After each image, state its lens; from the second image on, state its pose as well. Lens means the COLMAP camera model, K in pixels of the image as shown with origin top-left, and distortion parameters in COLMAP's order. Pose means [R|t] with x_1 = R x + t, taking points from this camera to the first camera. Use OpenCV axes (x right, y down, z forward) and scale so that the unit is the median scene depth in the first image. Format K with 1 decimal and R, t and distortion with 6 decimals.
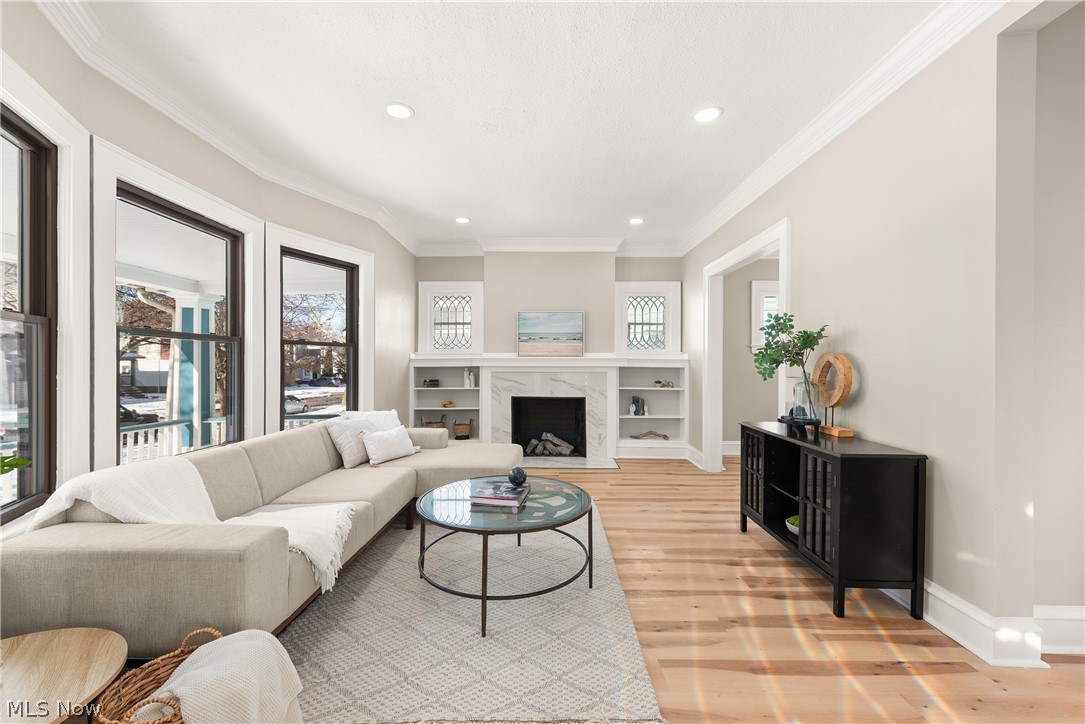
lens RADIAL K [[450.0, 0, 544.1], [0, 450.0, 366.7], [0, 0, 1]] dist [0.015722, -0.000231]
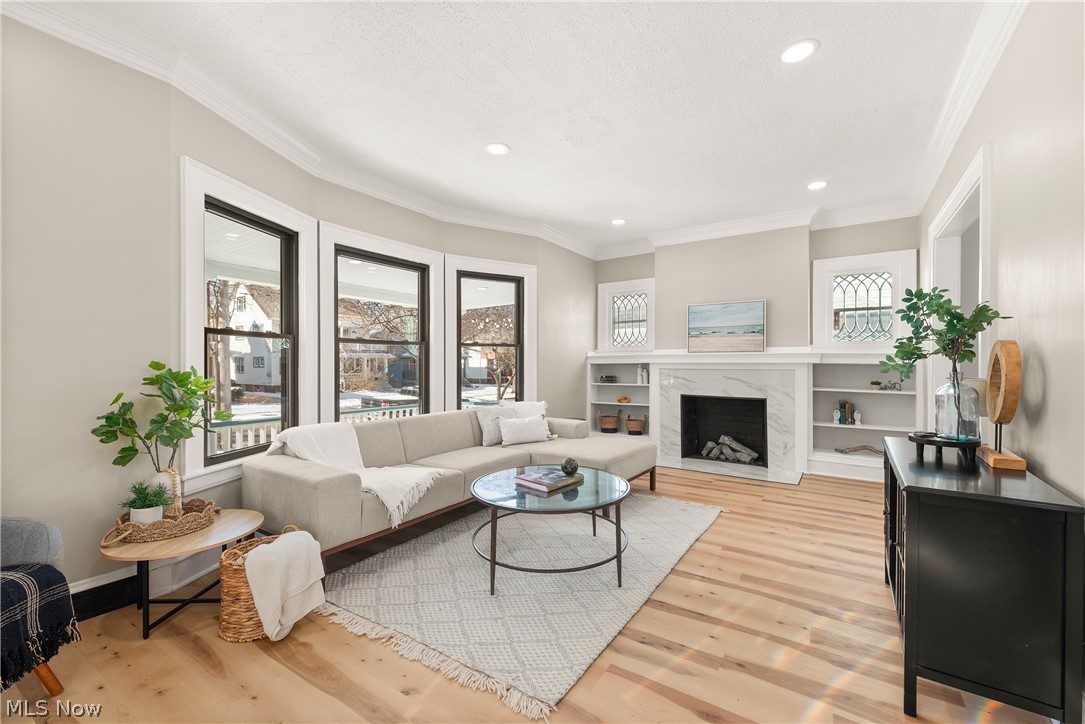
lens RADIAL K [[450.0, 0, 544.1], [0, 450.0, 366.7], [0, 0, 1]] dist [0.015722, -0.000231]
pose [[0.837321, 0.002953, -0.546703, 0.208938], [0.000641, 0.999979, 0.006383, 0.000505], [0.546711, -0.005695, 0.837302, 0.034873]]
